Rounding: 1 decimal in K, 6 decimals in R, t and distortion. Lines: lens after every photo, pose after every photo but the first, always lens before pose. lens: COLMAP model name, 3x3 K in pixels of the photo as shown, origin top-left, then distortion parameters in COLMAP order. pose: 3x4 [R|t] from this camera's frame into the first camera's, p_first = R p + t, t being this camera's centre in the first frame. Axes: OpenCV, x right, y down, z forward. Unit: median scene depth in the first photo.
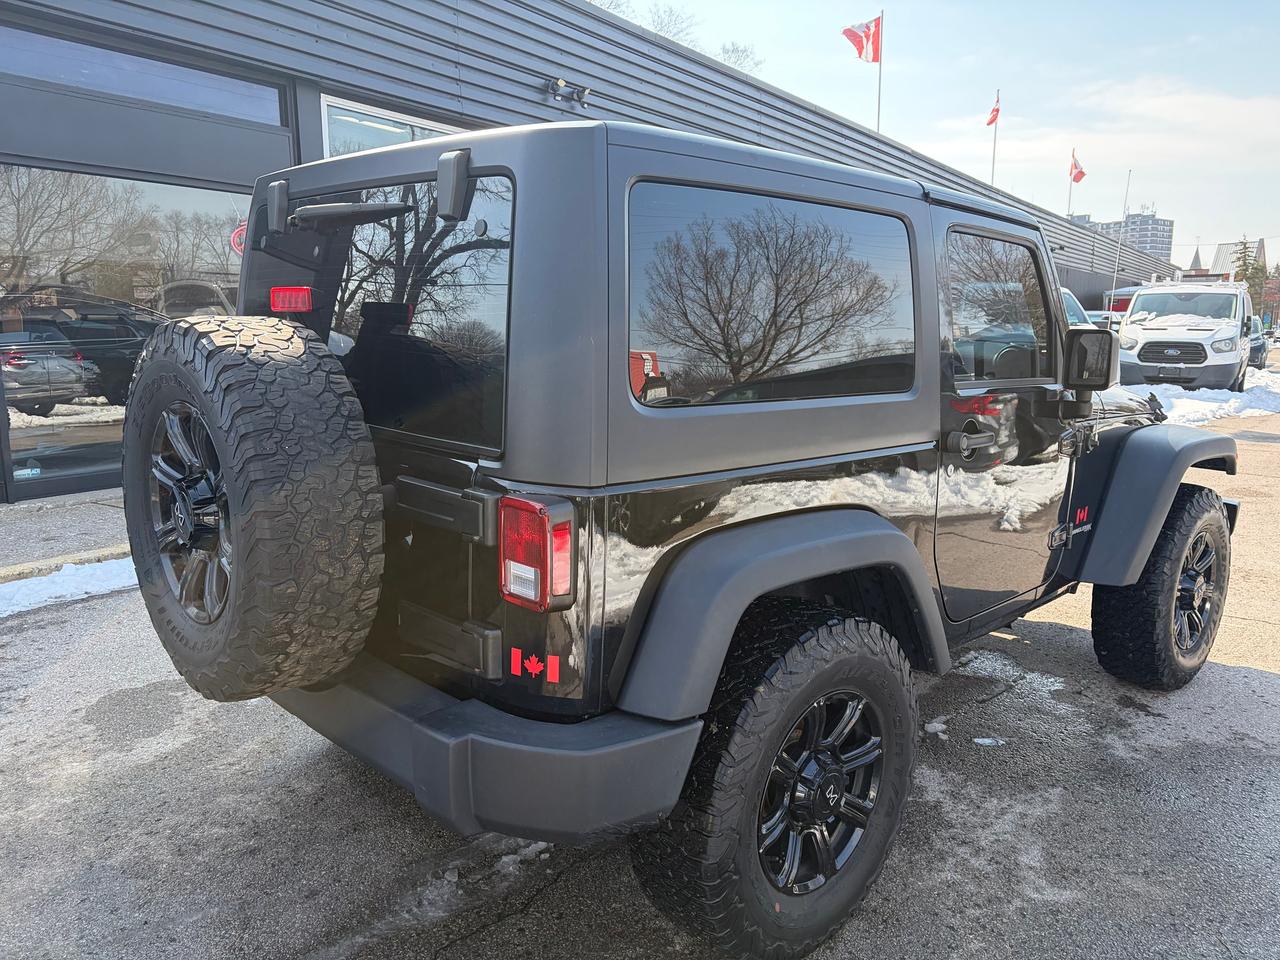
lens RADIAL K [[983.0, 0, 640.0], [0, 983.0, 480.0], [0, 0, 1]] dist [0.012301, -0.003069]
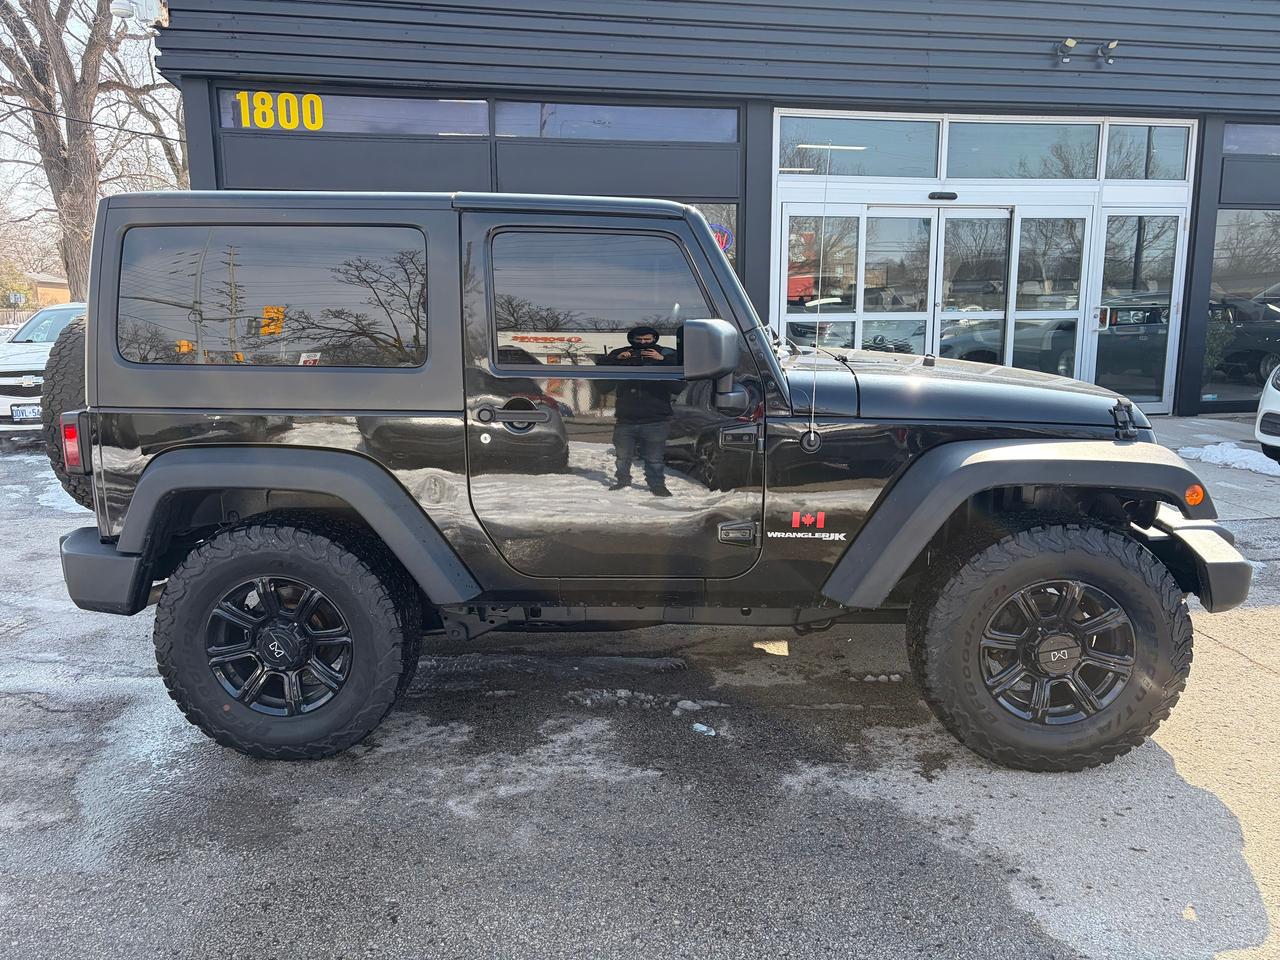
lens RADIAL K [[972.5, 0, 640.0], [0, 972.5, 480.0], [0, 0, 1]] dist [0.026196, 0.001507]
pose [[0.696843, 0.121250, -0.706901, 0.978718], [-0.106125, 0.992189, 0.065569, -0.047148], [0.709329, 0.029329, 0.704267, 0.238528]]
